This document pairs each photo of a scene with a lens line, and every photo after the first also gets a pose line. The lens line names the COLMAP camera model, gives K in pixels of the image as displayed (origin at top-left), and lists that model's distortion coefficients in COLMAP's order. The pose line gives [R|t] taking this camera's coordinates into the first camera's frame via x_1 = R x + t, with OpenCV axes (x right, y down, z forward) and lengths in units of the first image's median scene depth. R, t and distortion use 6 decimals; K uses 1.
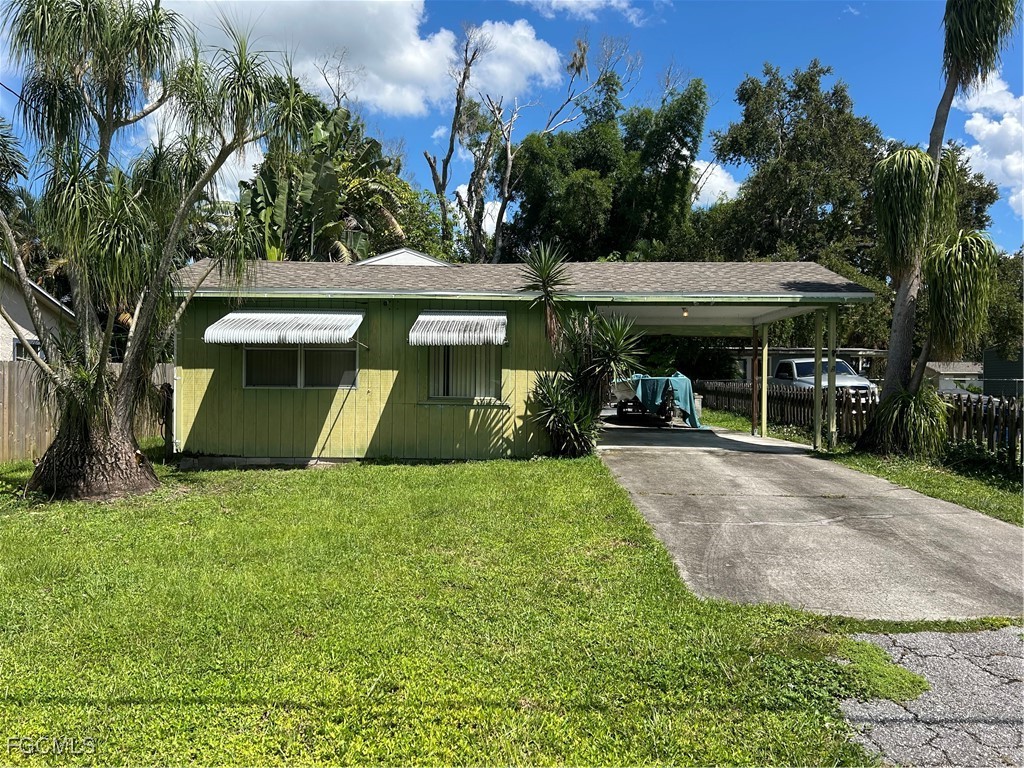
lens RADIAL K [[767.1, 0, 511.3], [0, 767.1, 381.3], [0, 0, 1]] dist [0.058099, -0.064128]
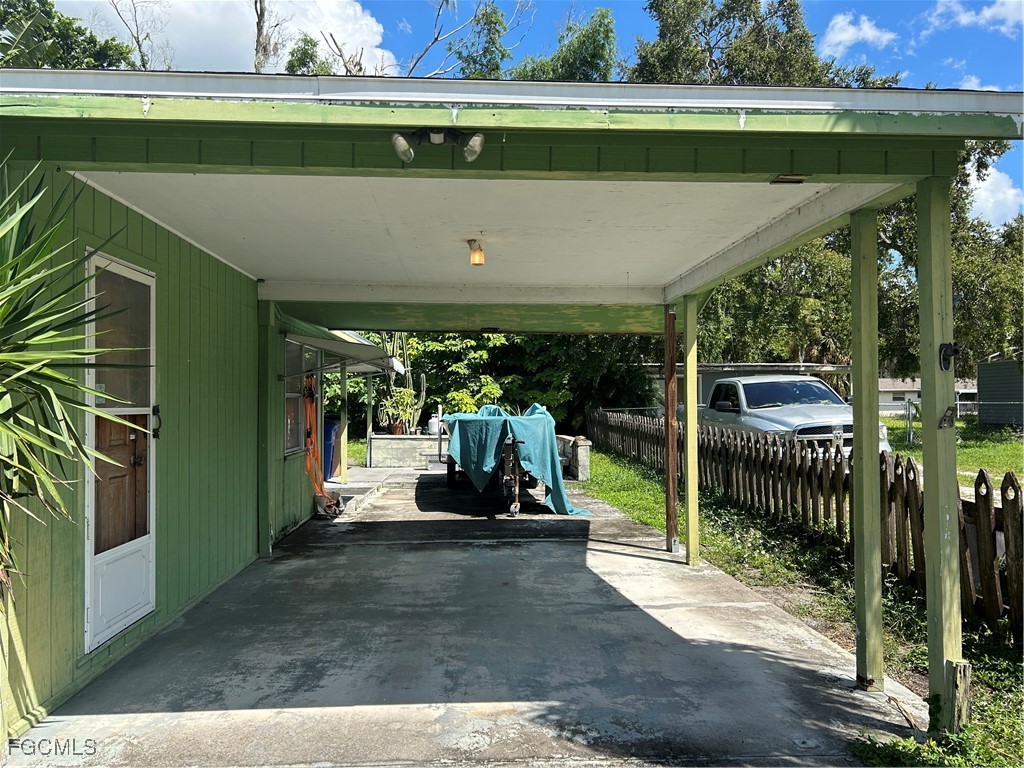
lens RADIAL K [[767.1, 0, 511.1], [0, 767.1, 385.7], [0, 0, 1]] dist [0.058099, -0.064128]
pose [[0.996472, -0.011331, 0.083154, 0.268848], [0.013065, 0.999708, -0.020337, -0.024815], [-0.082900, 0.021351, 0.996329, 0.809418]]
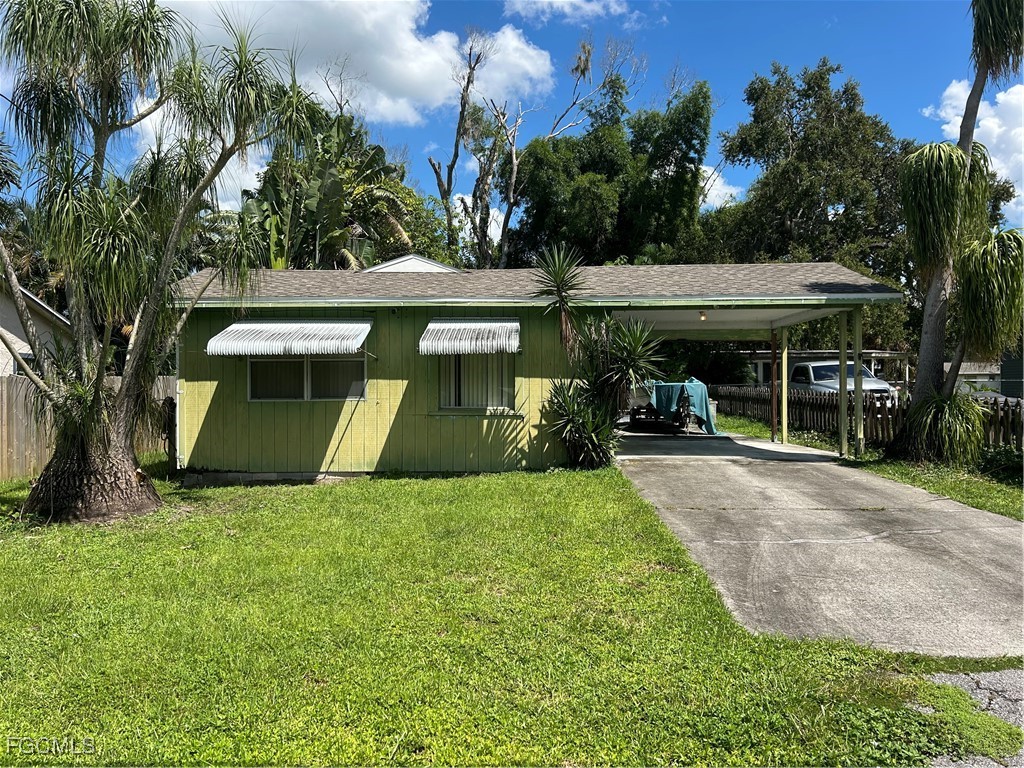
lens RADIAL K [[767.1, 0, 513.3], [0, 767.1, 384.3], [0, 0, 1]] dist [0.058099, -0.064128]
pose [[0.999894, -0.013771, -0.004803, -0.011087], [0.013749, 0.999896, -0.004462, -0.003893], [0.004864, 0.004396, 0.999979, 0.037986]]
